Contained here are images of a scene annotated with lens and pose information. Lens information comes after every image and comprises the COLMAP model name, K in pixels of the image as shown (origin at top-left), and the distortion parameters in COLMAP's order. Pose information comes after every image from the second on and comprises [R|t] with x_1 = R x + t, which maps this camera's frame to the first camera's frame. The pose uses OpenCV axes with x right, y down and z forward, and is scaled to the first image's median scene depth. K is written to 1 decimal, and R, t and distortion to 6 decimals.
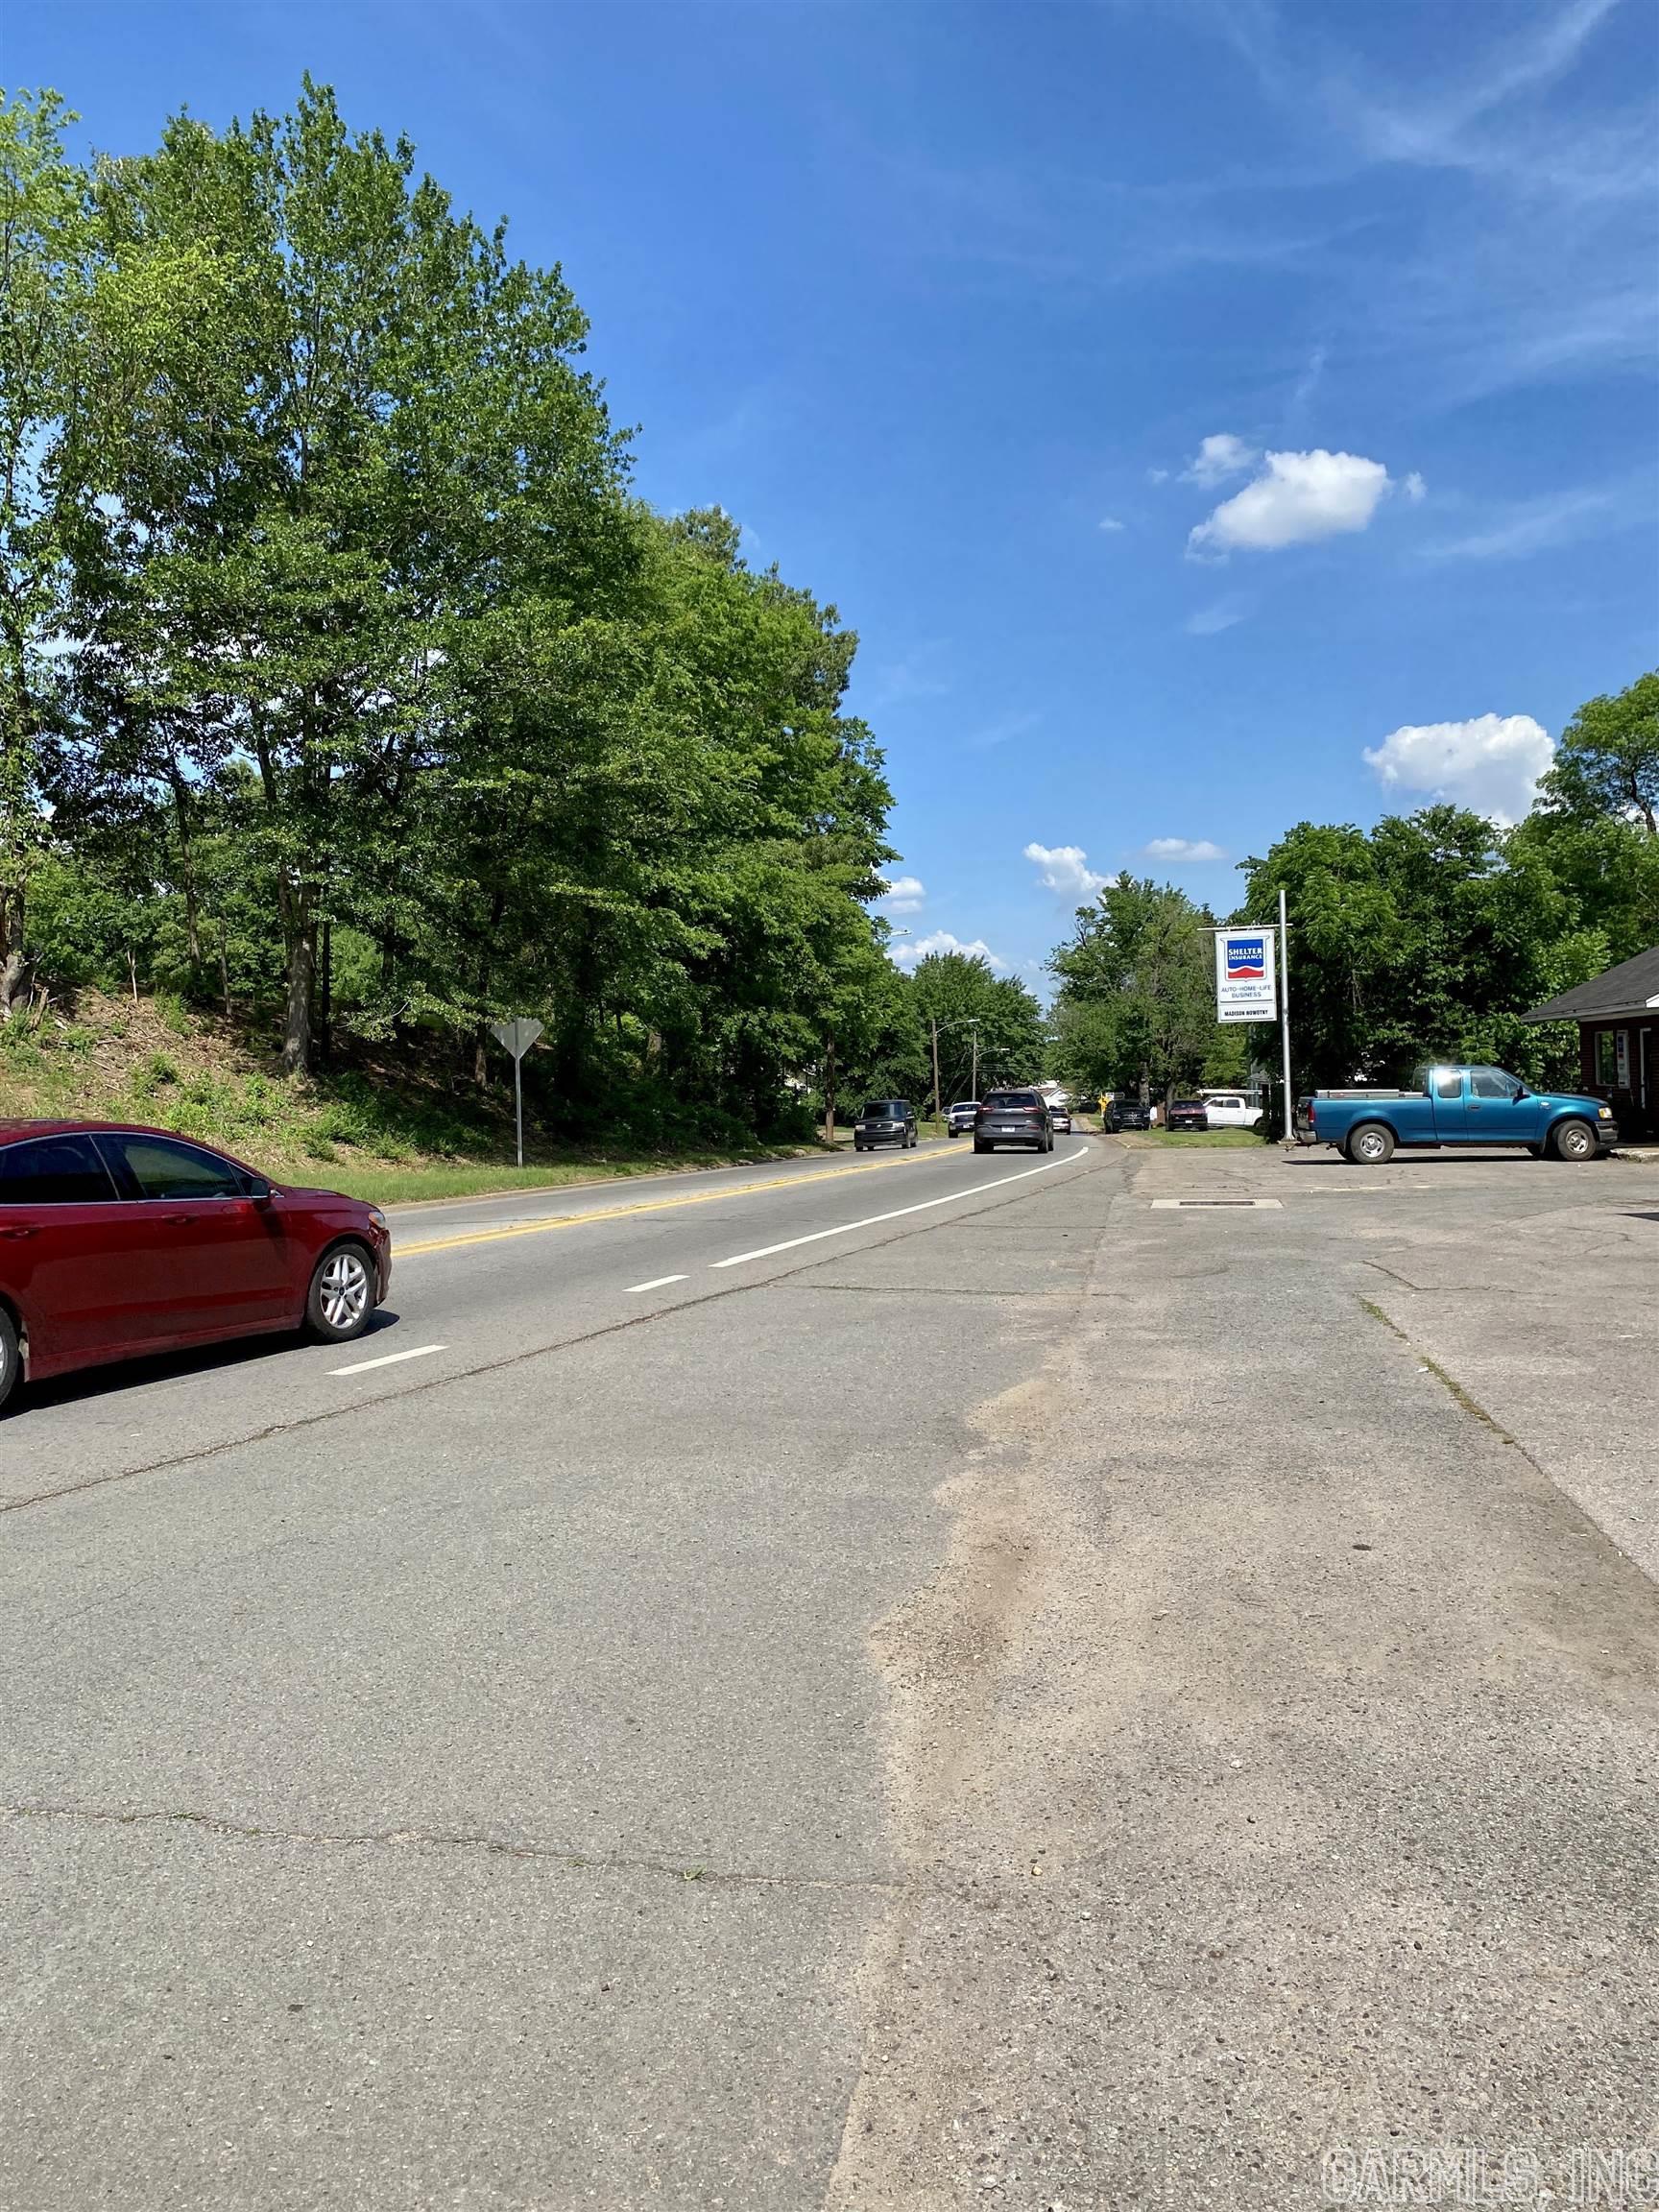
lens RADIAL K [[1679.7, 0, 827.4], [0, 1679.7, 1105.6], [0, 0, 1]] dist [0.053590, -0.076432]
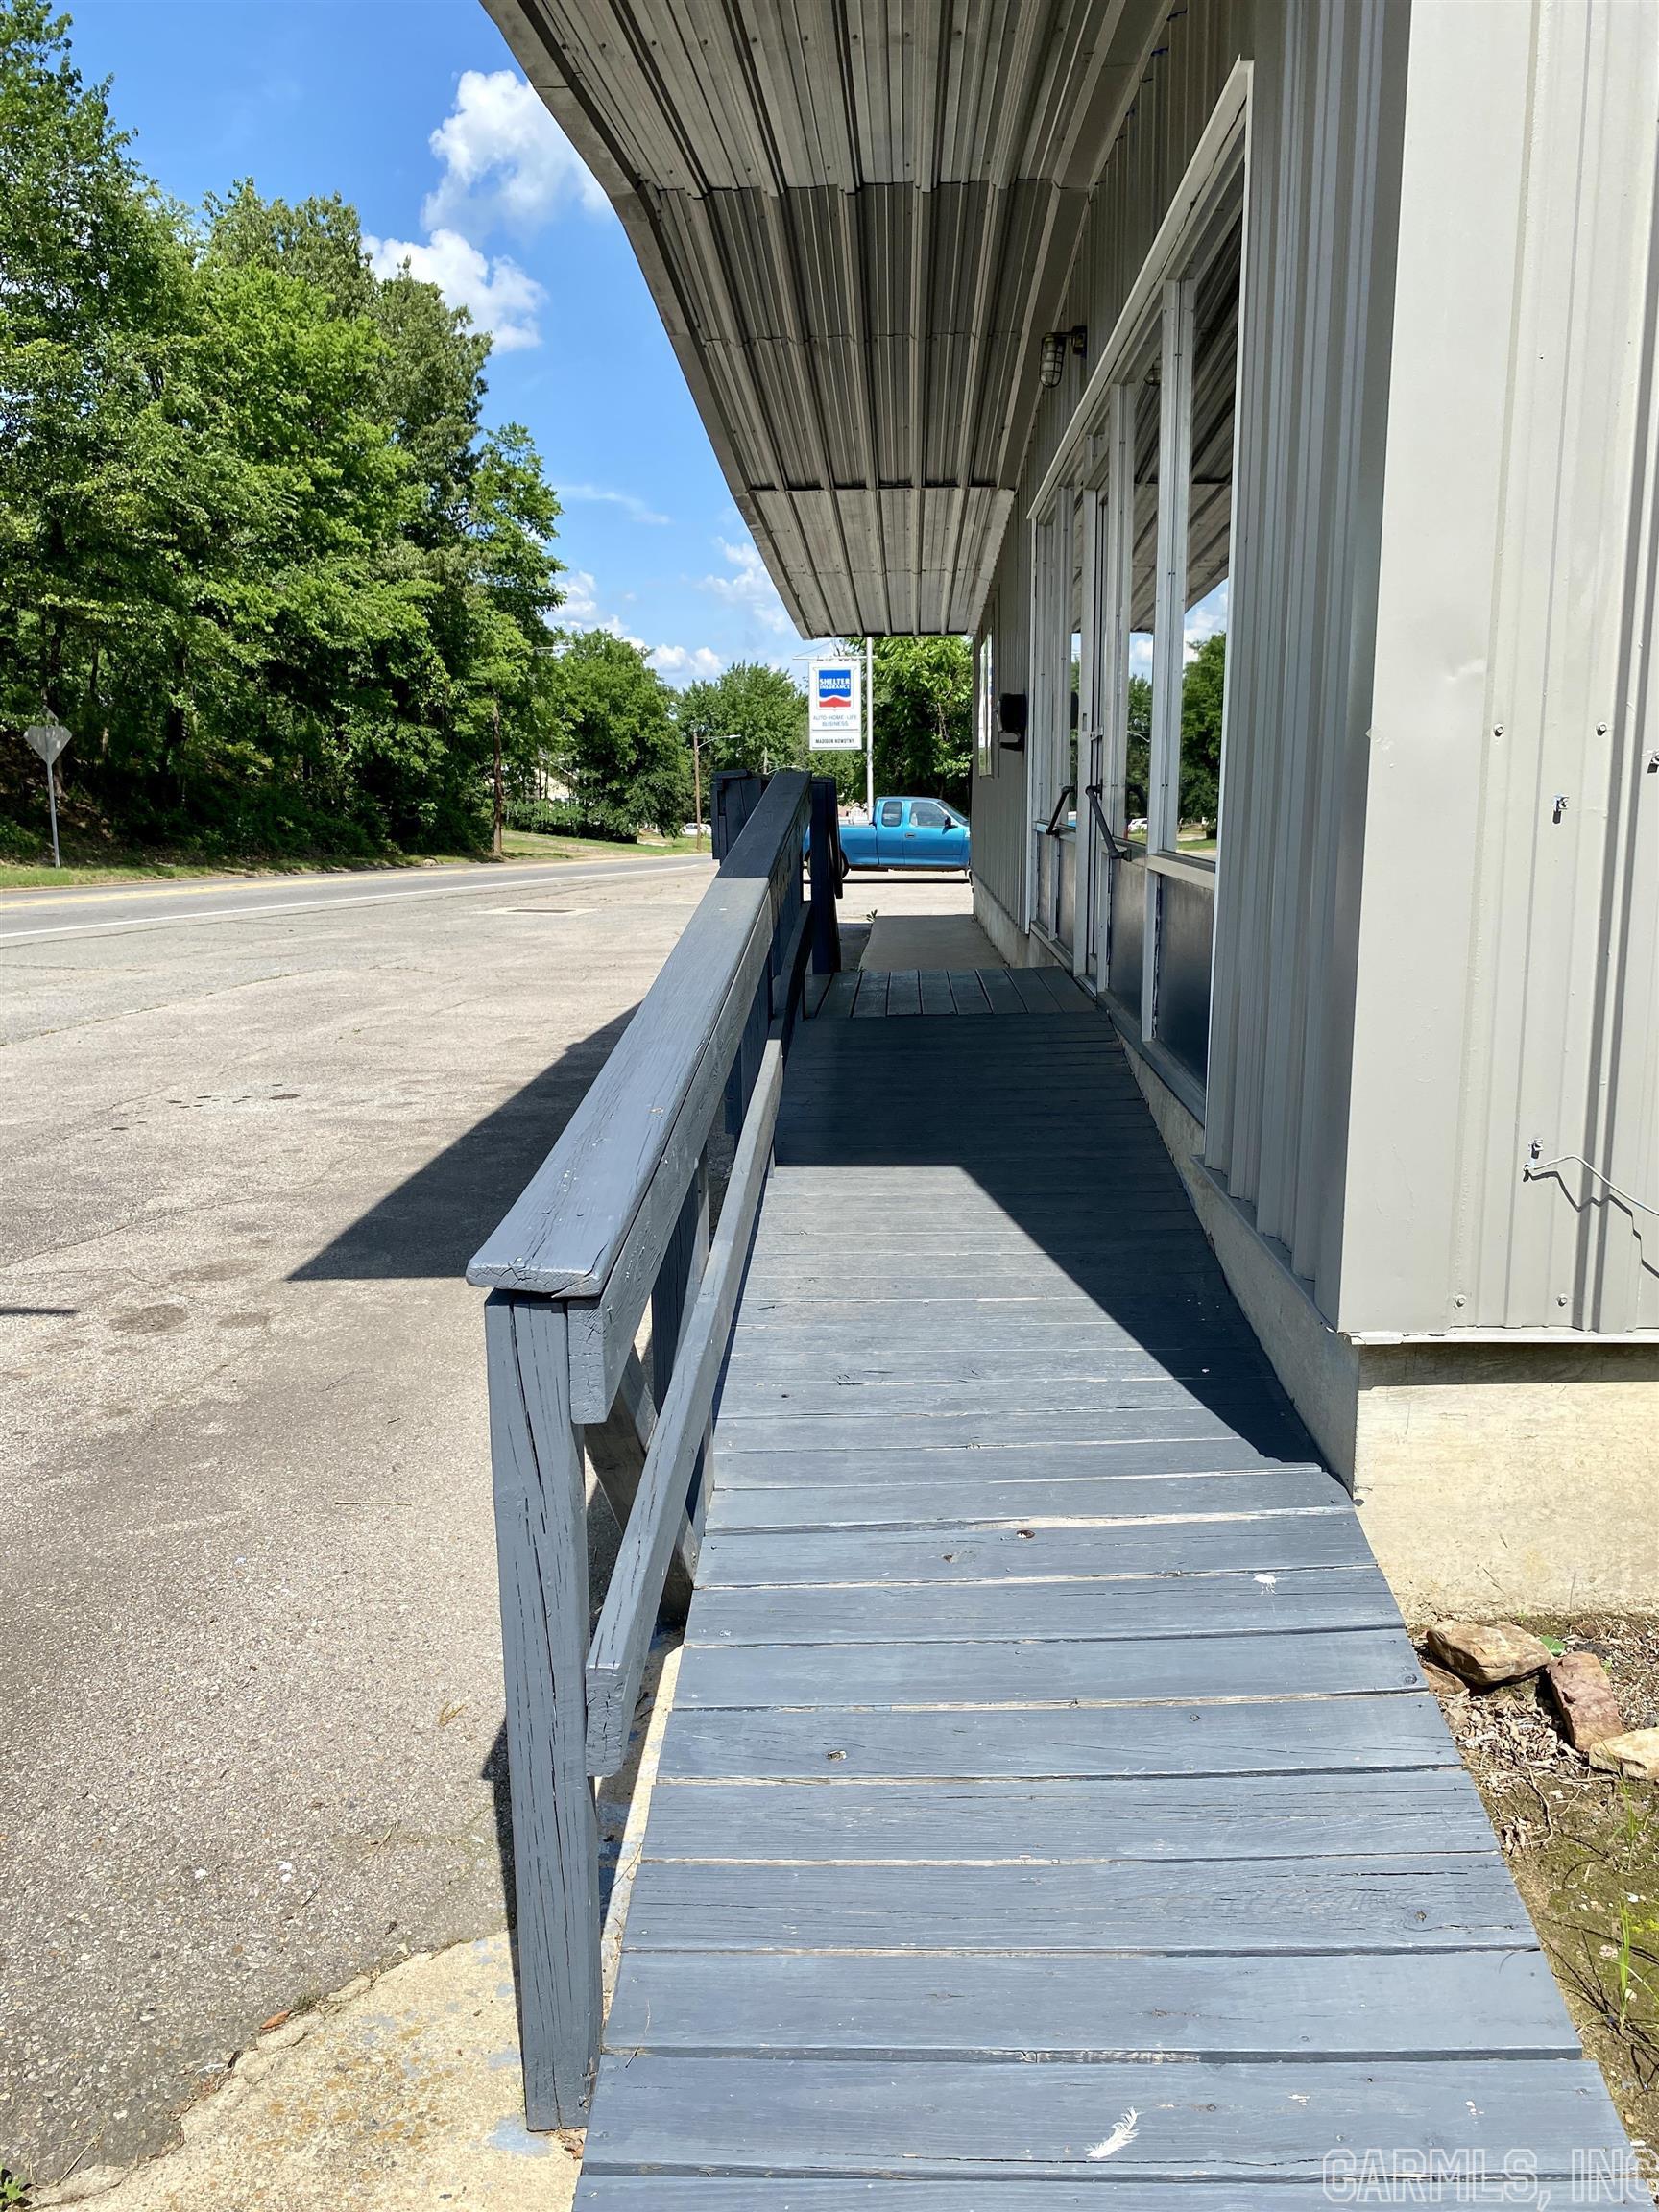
lens RADIAL K [[1679.7, 0, 852.4], [0, 1679.7, 1119.9], [0, 0, 1]] dist [0.053590, -0.076432]
pose [[0.995864, 0.010544, 0.090247, 0.195987], [-0.026206, 0.984368, 0.174163, -0.005190], [-0.087000, -0.175808, 0.980573, -0.113588]]
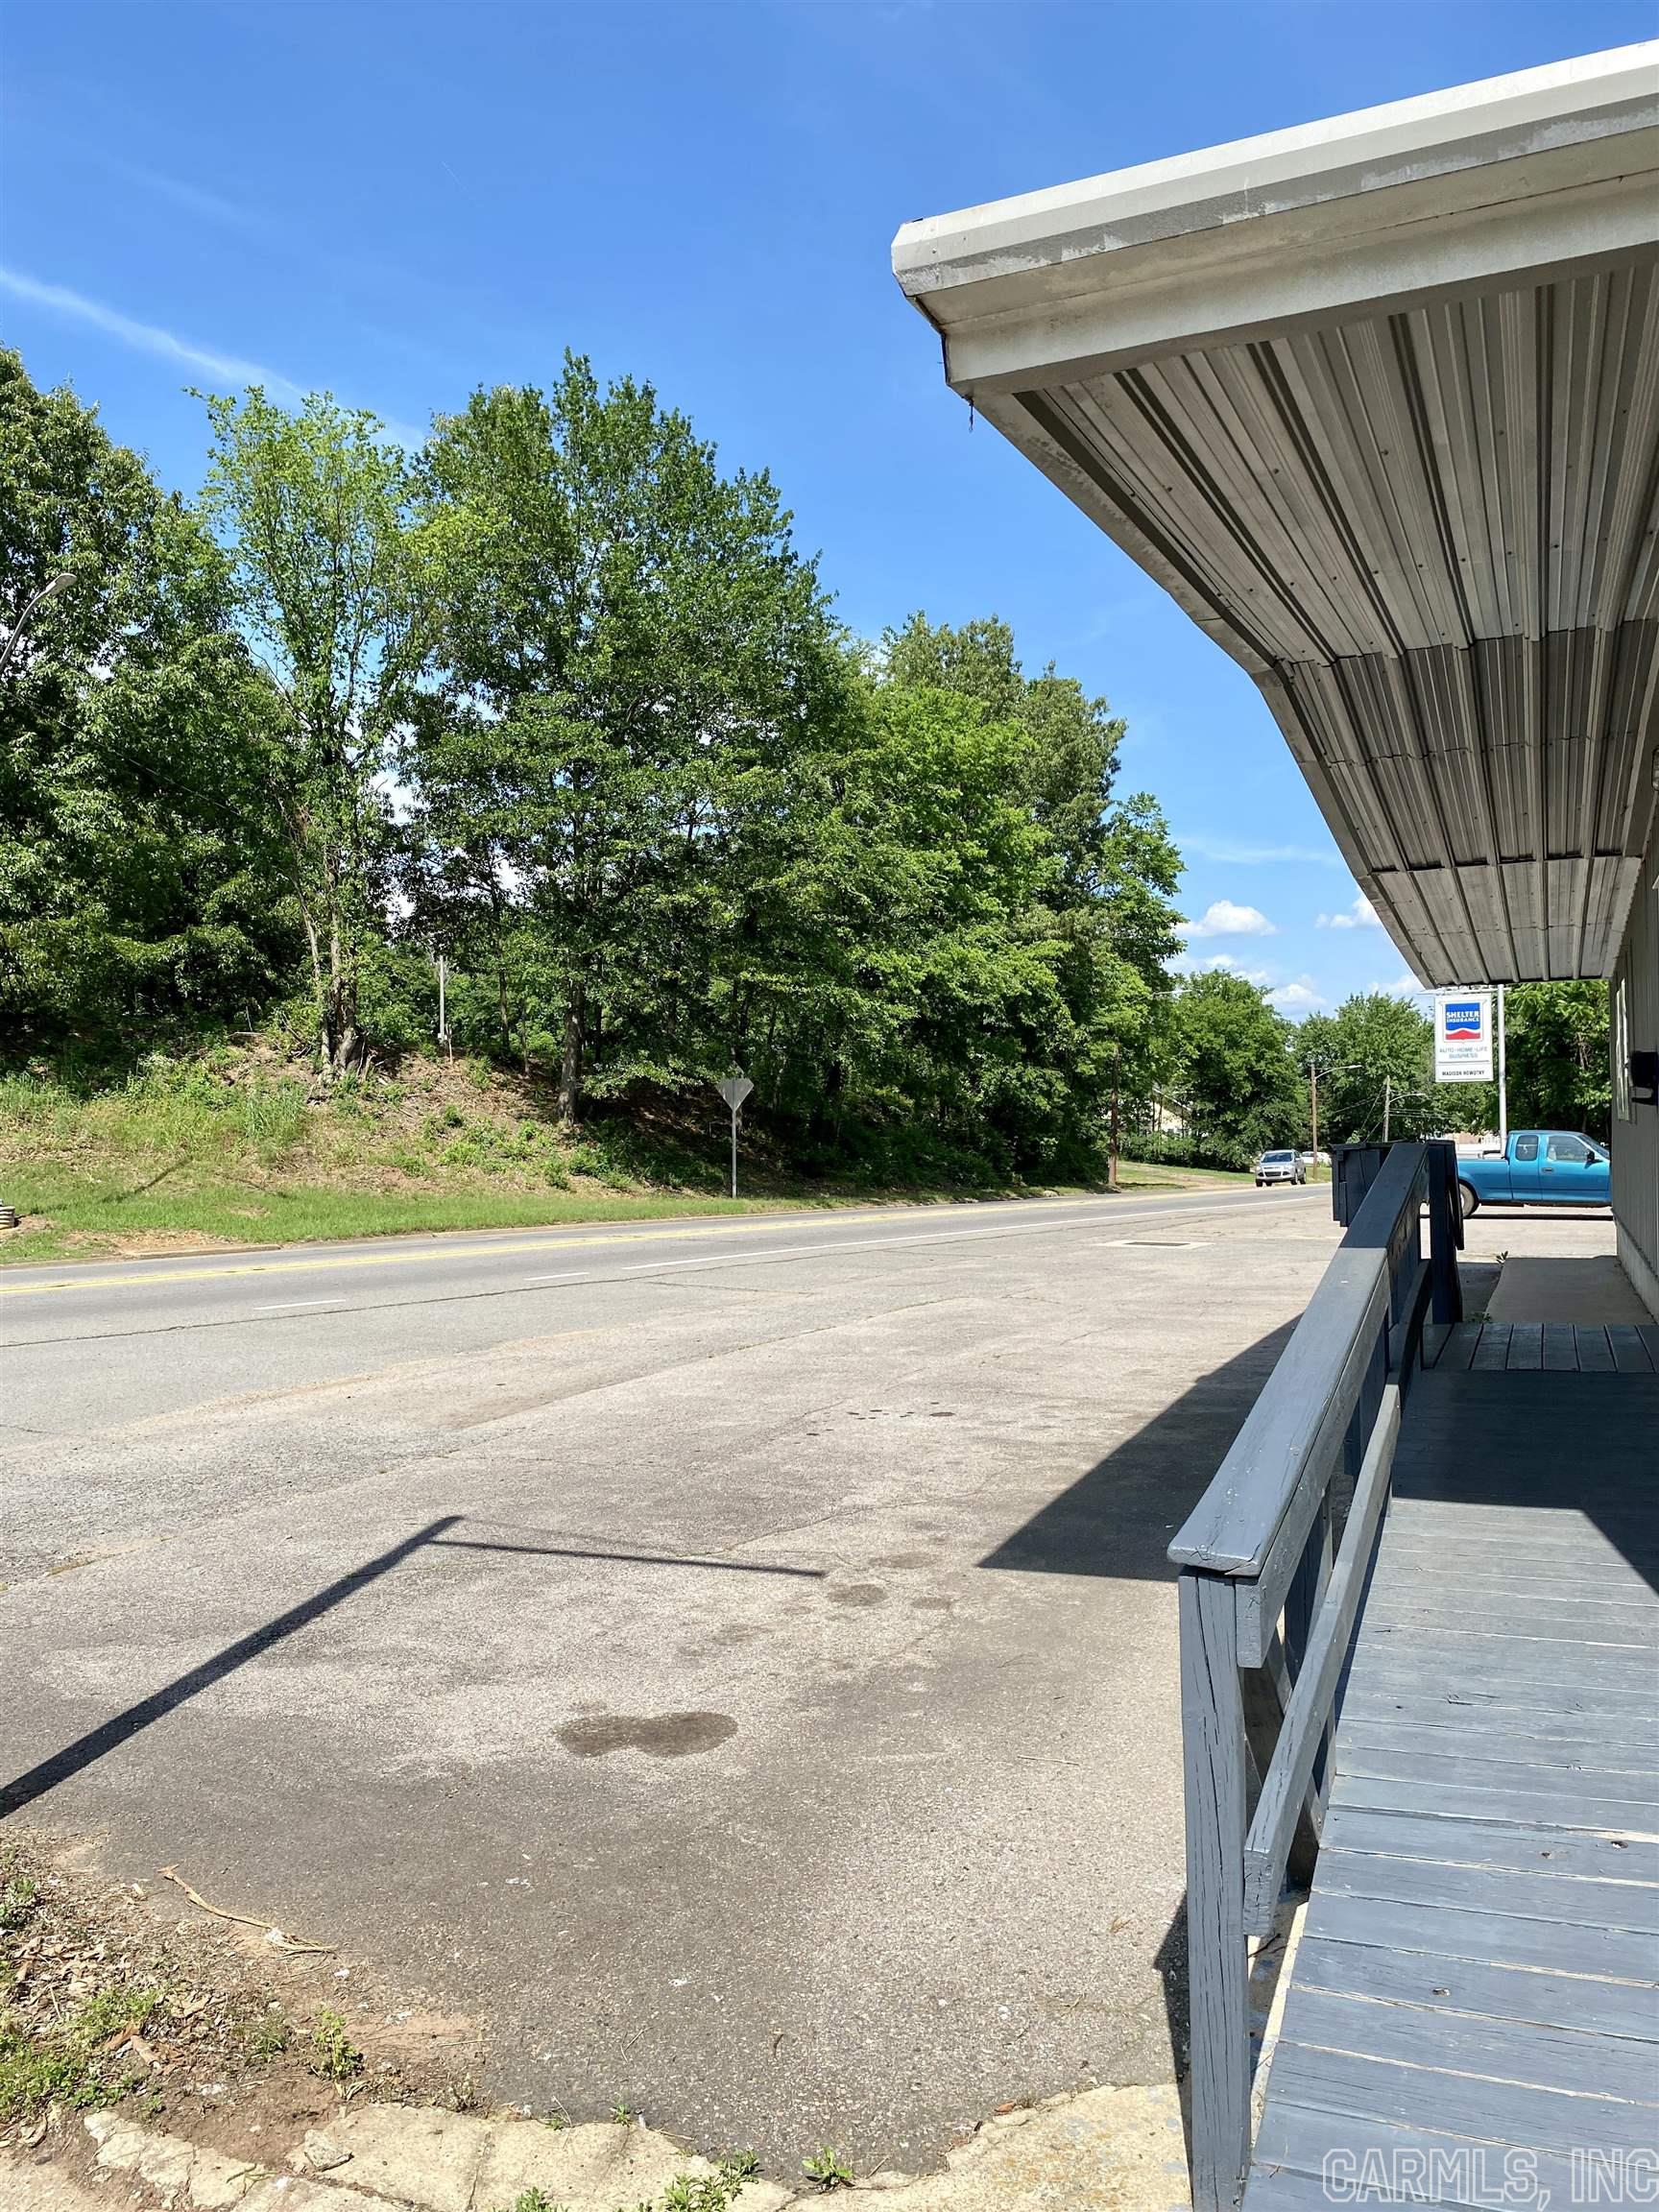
lens RADIAL K [[1679.7, 0, 832.0], [0, 1679.7, 1128.8], [0, 0, 1]] dist [0.053590, -0.076432]
pose [[0.960399, 0.018454, -0.278016, 0.195414], [-0.020405, 0.999783, -0.004126, -0.009356], [0.277880, 0.009635, 0.960567, -0.137500]]
